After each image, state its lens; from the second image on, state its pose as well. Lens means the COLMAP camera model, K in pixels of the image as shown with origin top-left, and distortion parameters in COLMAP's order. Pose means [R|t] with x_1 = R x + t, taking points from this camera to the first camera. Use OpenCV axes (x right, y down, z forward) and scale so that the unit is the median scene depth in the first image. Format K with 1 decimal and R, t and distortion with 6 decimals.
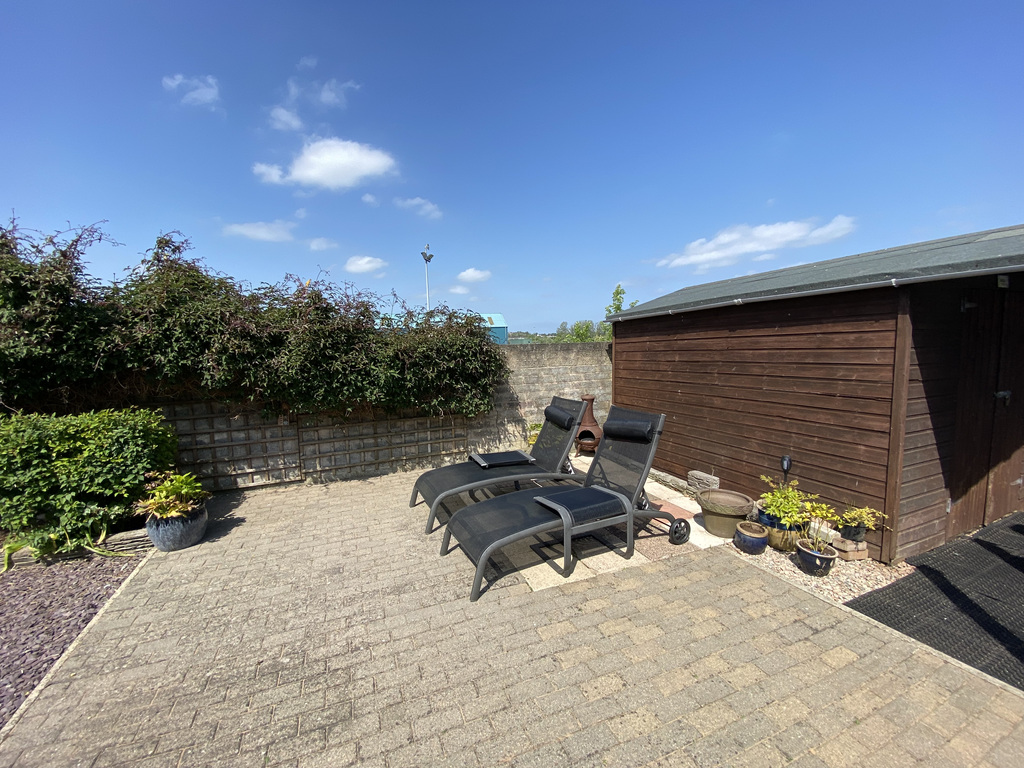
lens RADIAL K [[414.0, 0, 508.9], [0, 414.0, 380.6], [0, 0, 1]] dist [0.046240, -0.033571]
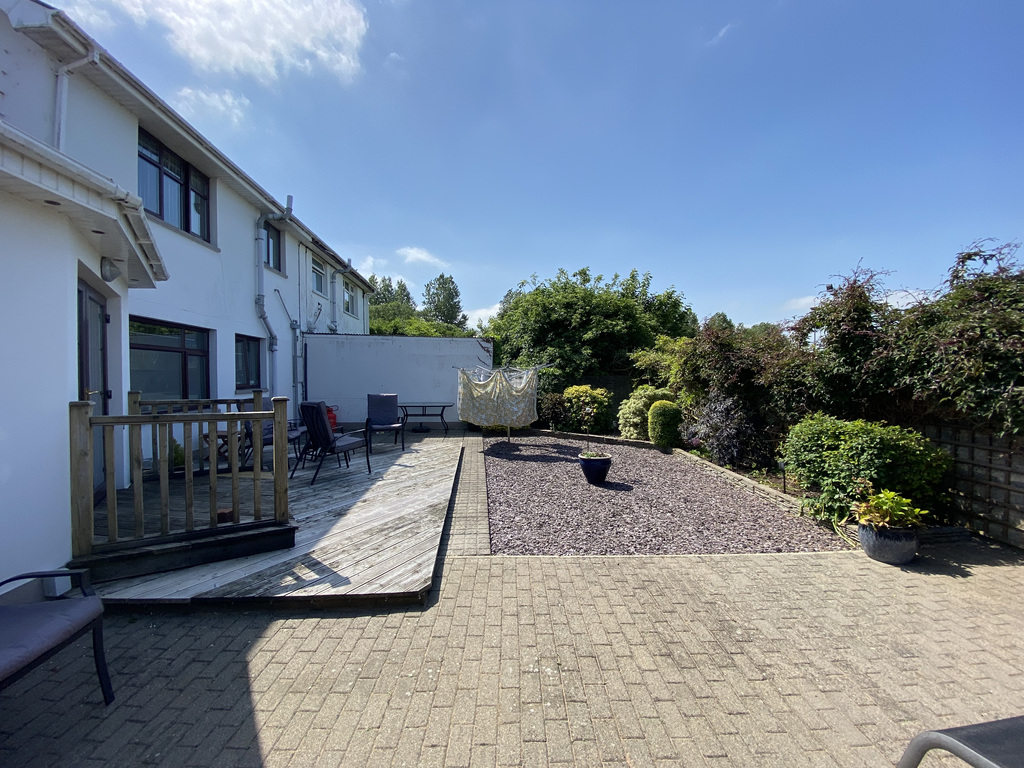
lens RADIAL K [[414.0, 0, 508.9], [0, 414.0, 380.6], [0, 0, 1]] dist [0.046240, -0.033571]
pose [[-0.352655, 0.046342, -0.934605, 0.399174], [-0.064416, 0.995201, 0.073653, -0.051458], [0.933534, 0.086177, -0.347978, 0.367380]]
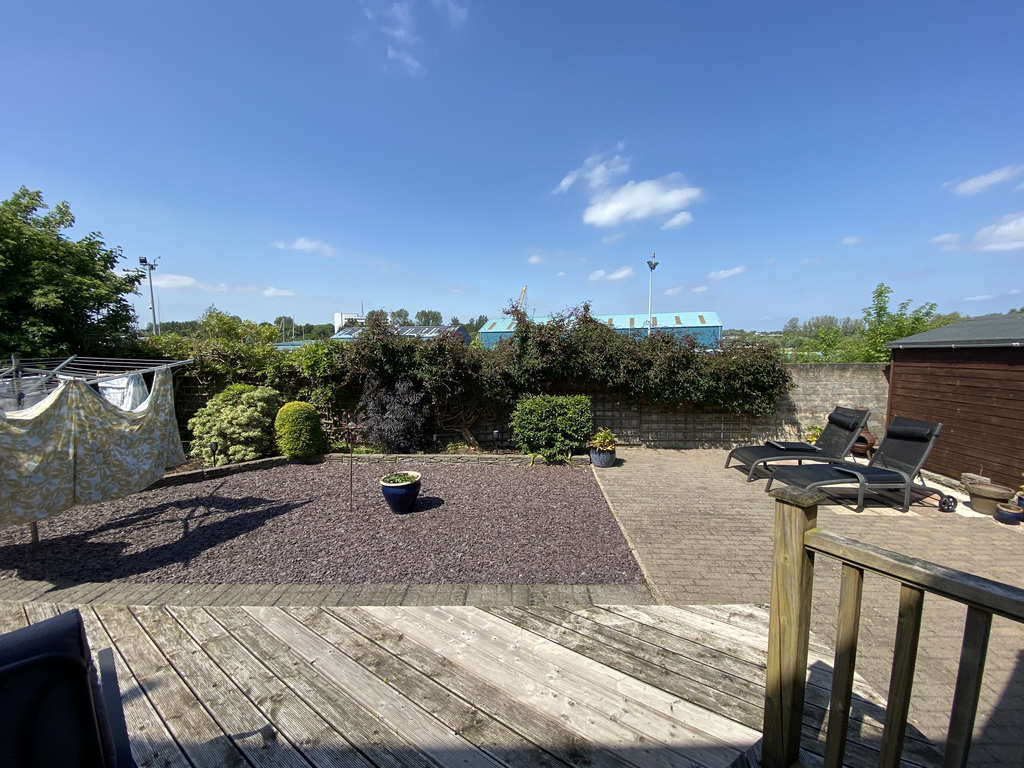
lens RADIAL K [[409.9, 0, 507.3], [0, 409.9, 381.5], [0, 0, 1]] dist [0.000382, -0.013573]
pose [[0.887929, 0.053942, -0.456807, -0.268050], [-0.051597, 0.998513, 0.017617, -0.011280], [0.457078, 0.007927, 0.889391, -0.744812]]
